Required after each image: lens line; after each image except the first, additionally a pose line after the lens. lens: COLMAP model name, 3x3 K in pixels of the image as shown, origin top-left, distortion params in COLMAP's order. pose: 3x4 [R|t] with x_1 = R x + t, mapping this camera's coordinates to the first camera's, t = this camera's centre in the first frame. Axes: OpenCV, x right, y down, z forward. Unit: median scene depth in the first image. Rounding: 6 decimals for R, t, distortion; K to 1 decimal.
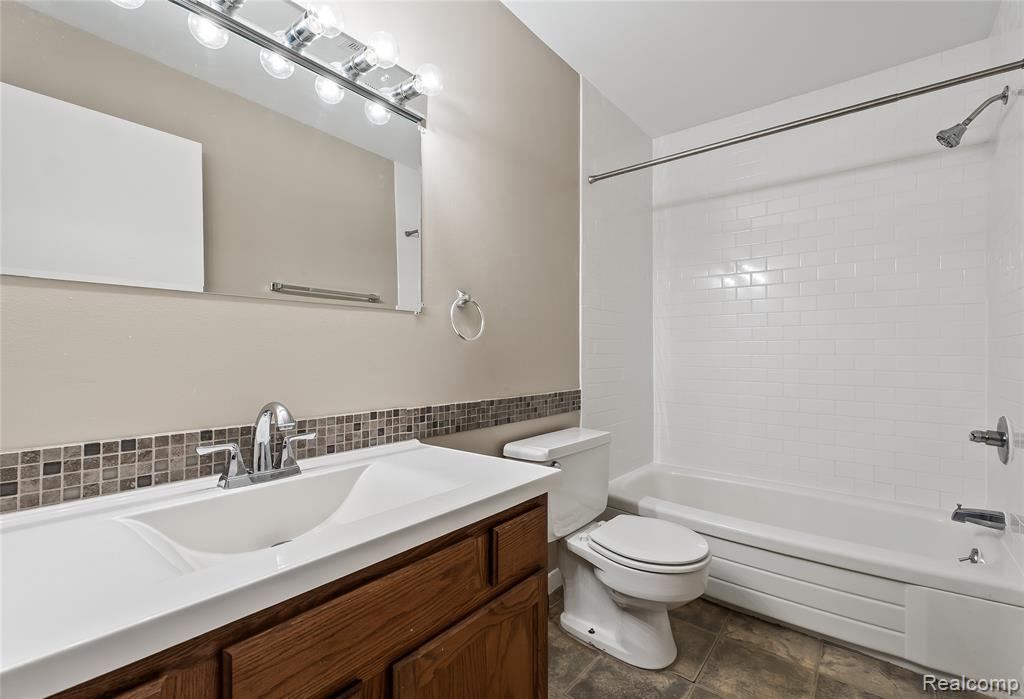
lens RADIAL K [[449.5, 0, 509.8], [0, 449.5, 352.5], [0, 0, 1]] dist [-0.000114, -0.000431]
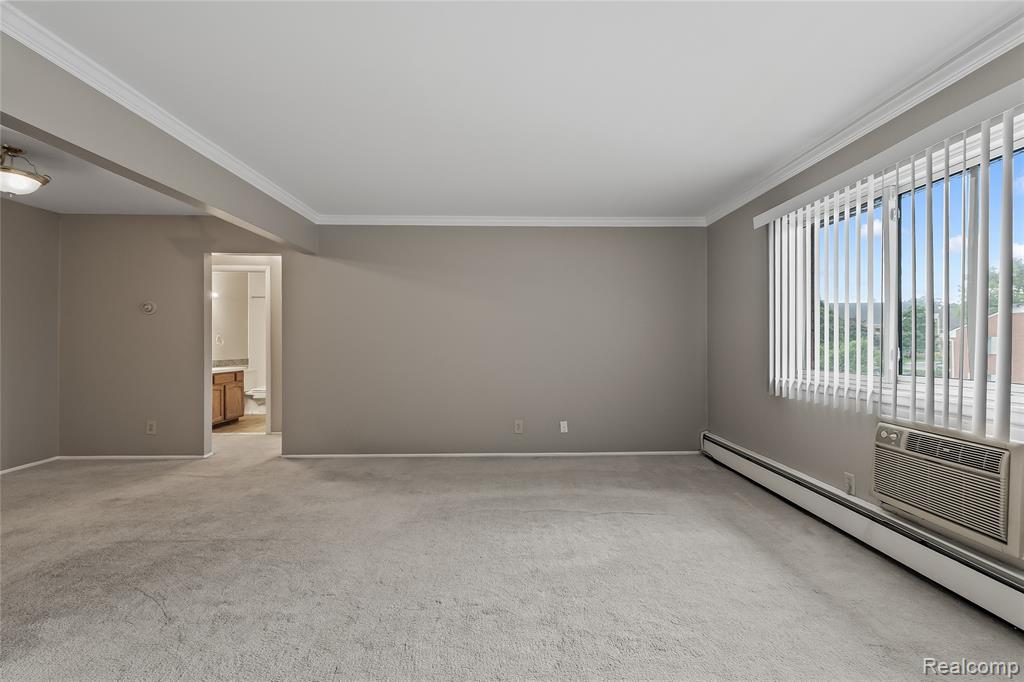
lens RADIAL K [[430.2, 0, 508.5], [0, 430.2, 336.2], [0, 0, 1]] dist [0.000560, 0.000034]
pose [[0.760417, -0.000240, 0.649435, -0.534664], [0.001911, 0.999996, -0.001868, -0.087048], [-0.649433, 0.002662, 0.760415, -3.190801]]
